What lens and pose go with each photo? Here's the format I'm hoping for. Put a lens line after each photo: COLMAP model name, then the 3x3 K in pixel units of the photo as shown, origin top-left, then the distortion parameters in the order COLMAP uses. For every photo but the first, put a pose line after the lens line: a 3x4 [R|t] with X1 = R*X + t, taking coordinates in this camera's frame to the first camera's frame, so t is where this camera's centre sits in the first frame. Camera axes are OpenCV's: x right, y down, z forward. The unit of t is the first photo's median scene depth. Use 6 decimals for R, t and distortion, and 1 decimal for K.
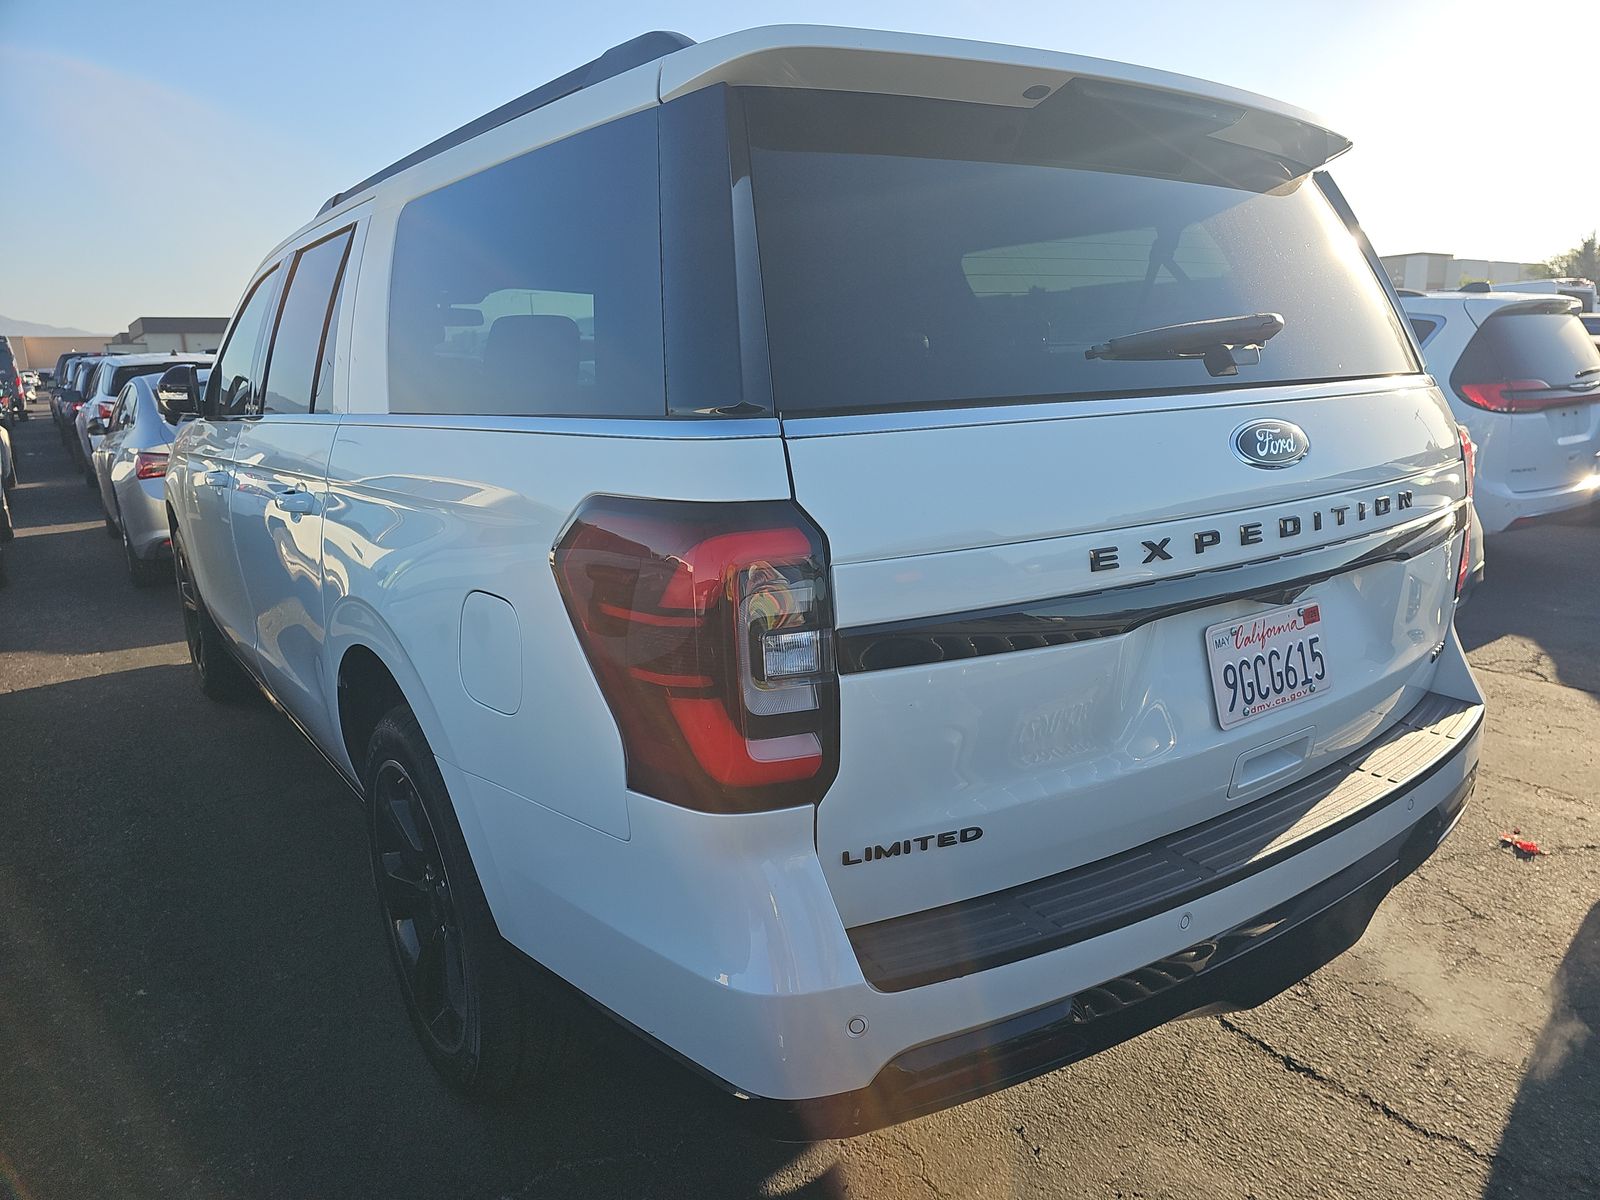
lens RADIAL K [[1058.0, 0, 807.9], [0, 1058.0, 595.4], [0, 0, 1]] dist [0.151583, -0.287999]
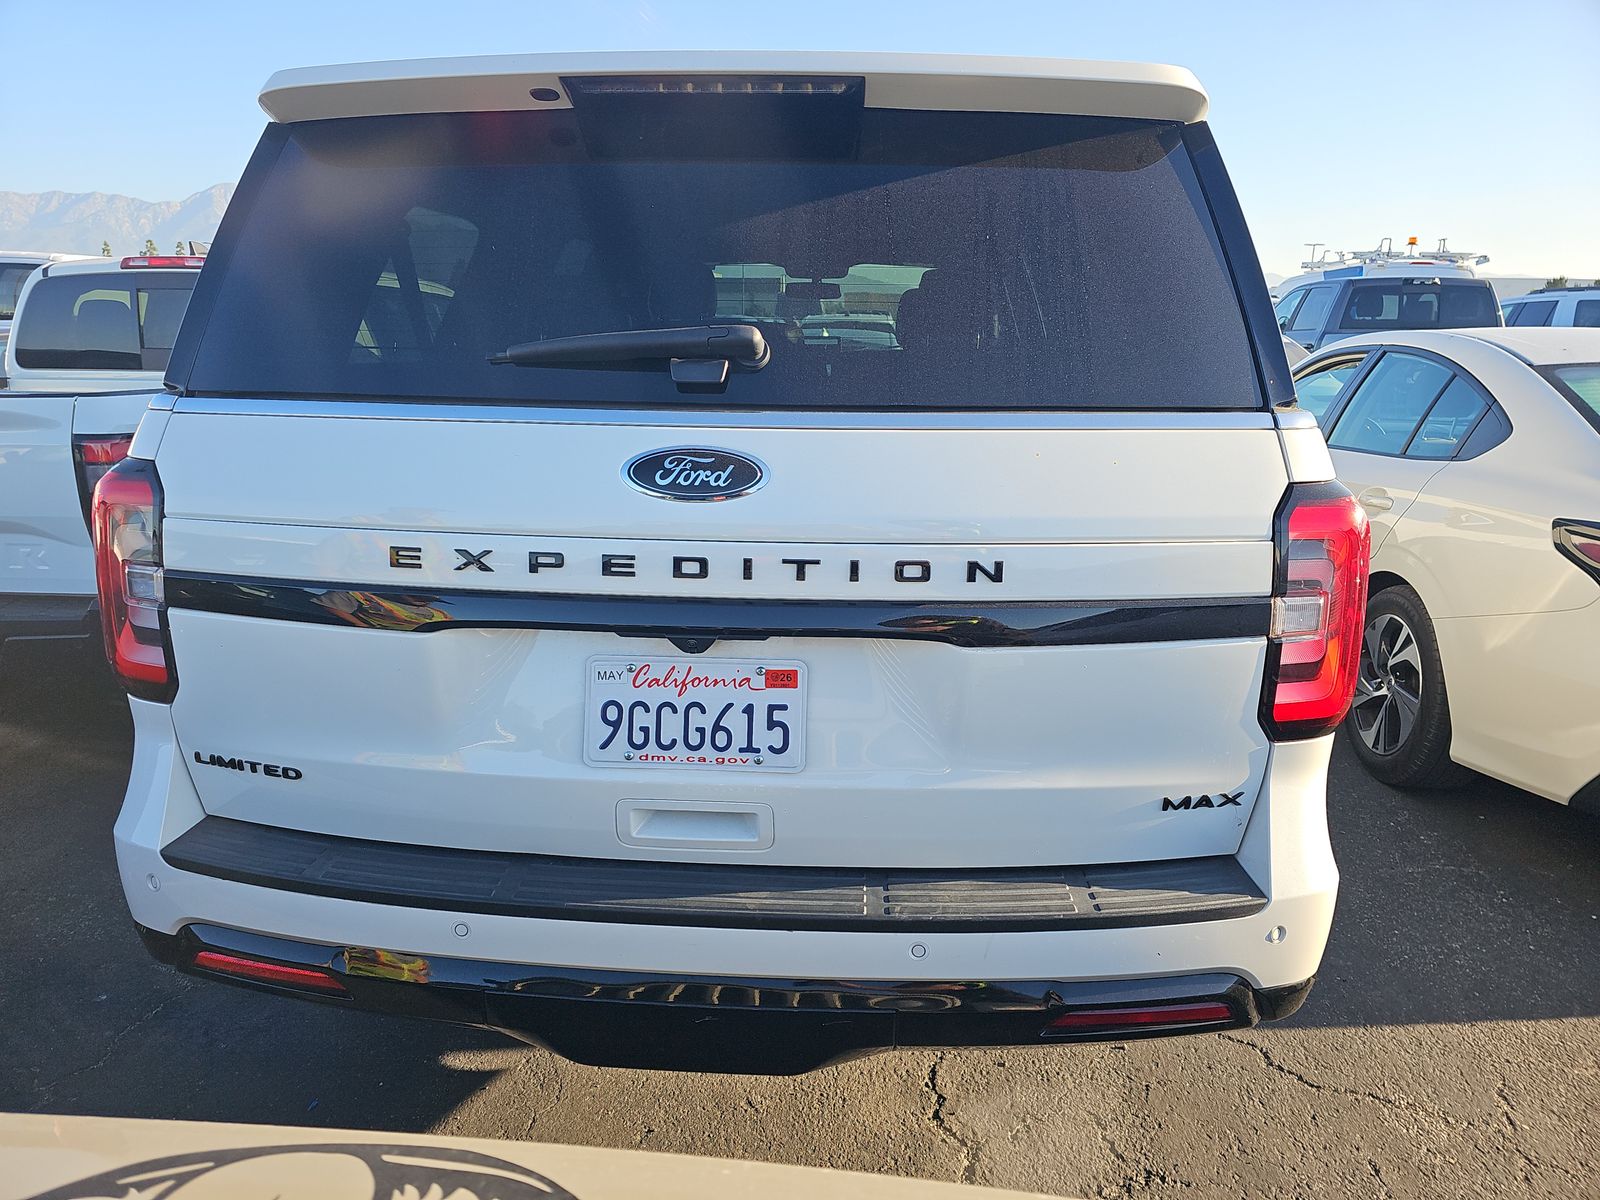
lens RADIAL K [[1058.0, 0, 807.9], [0, 1058.0, 595.4], [0, 0, 1]] dist [0.151583, -0.287999]
pose [[0.765200, 0.185374, -0.616527, 1.057800], [-0.167145, 0.982014, 0.087815, -0.133323], [0.621717, 0.035853, 0.782421, 0.365907]]
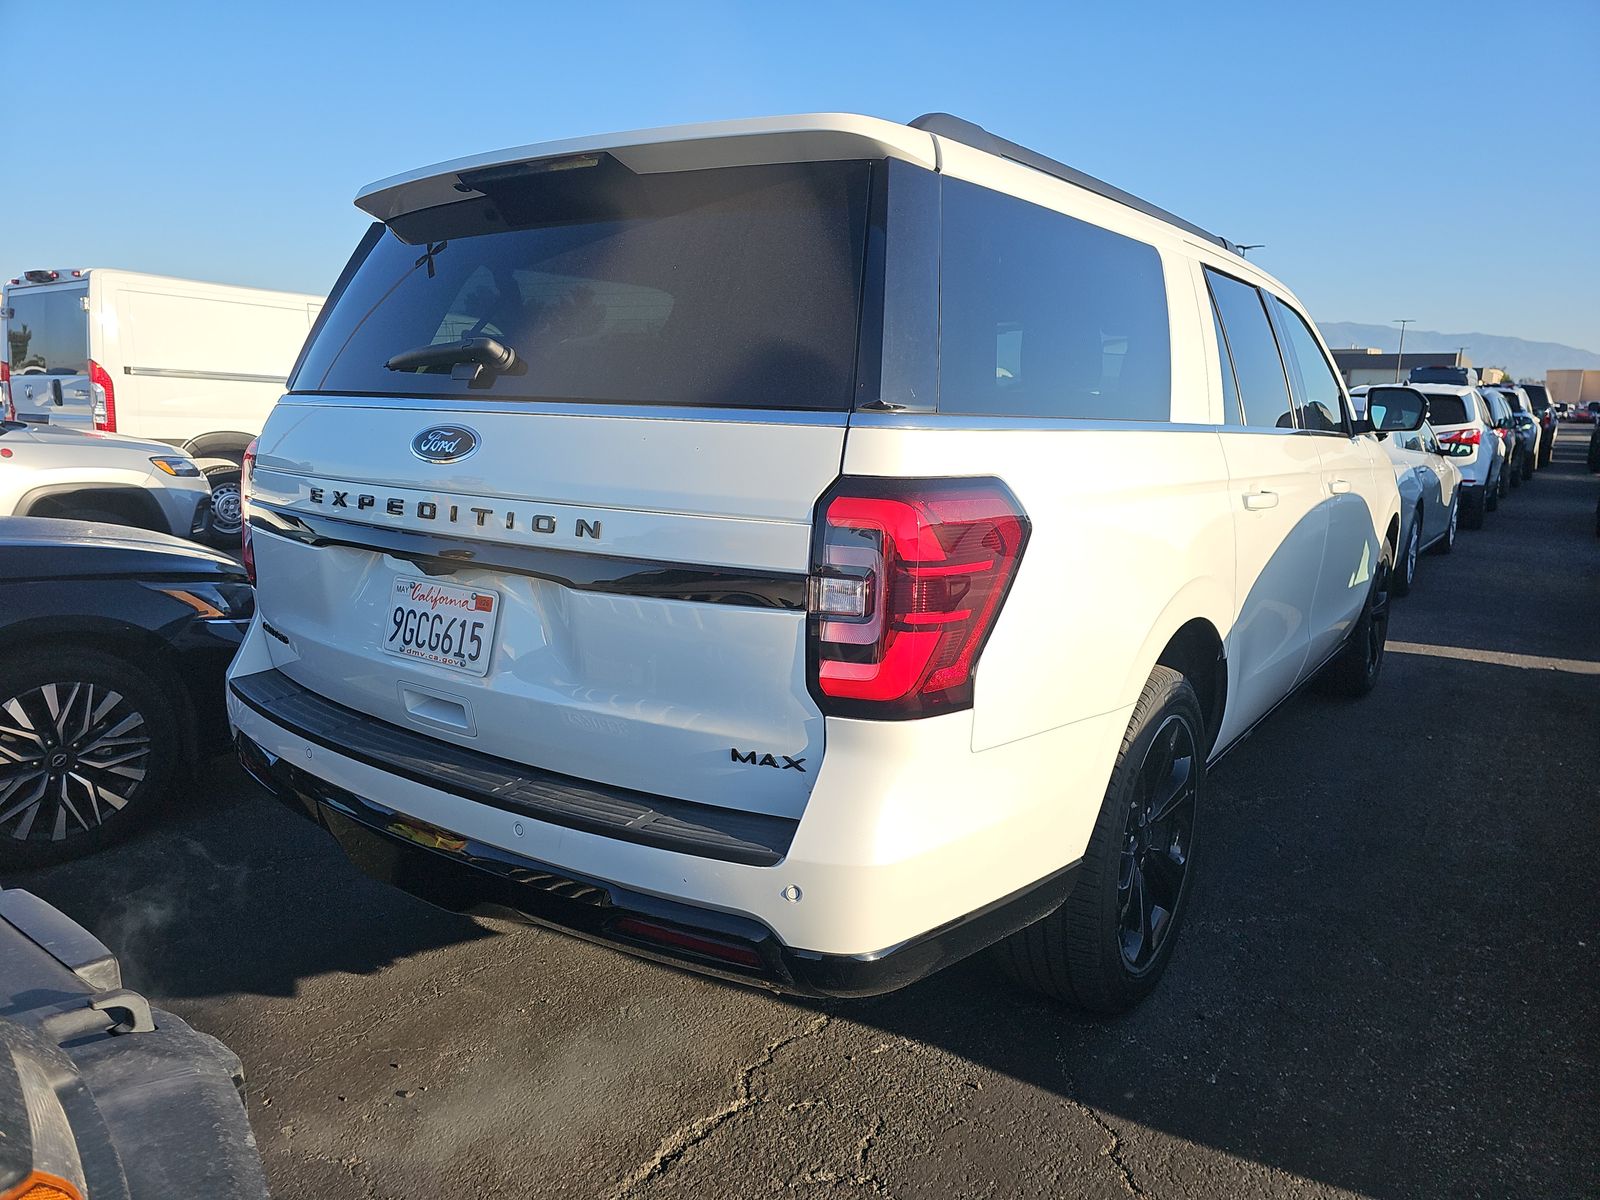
lens RADIAL K [[1058.0, 0, 807.9], [0, 1058.0, 595.4], [0, 0, 1]] dist [0.151583, -0.287999]
pose [[0.310843, 0.196256, -0.929979, 1.710708], [-0.233706, 0.964192, 0.125360, -0.221905], [0.921281, 0.178374, 0.345579, 0.981909]]
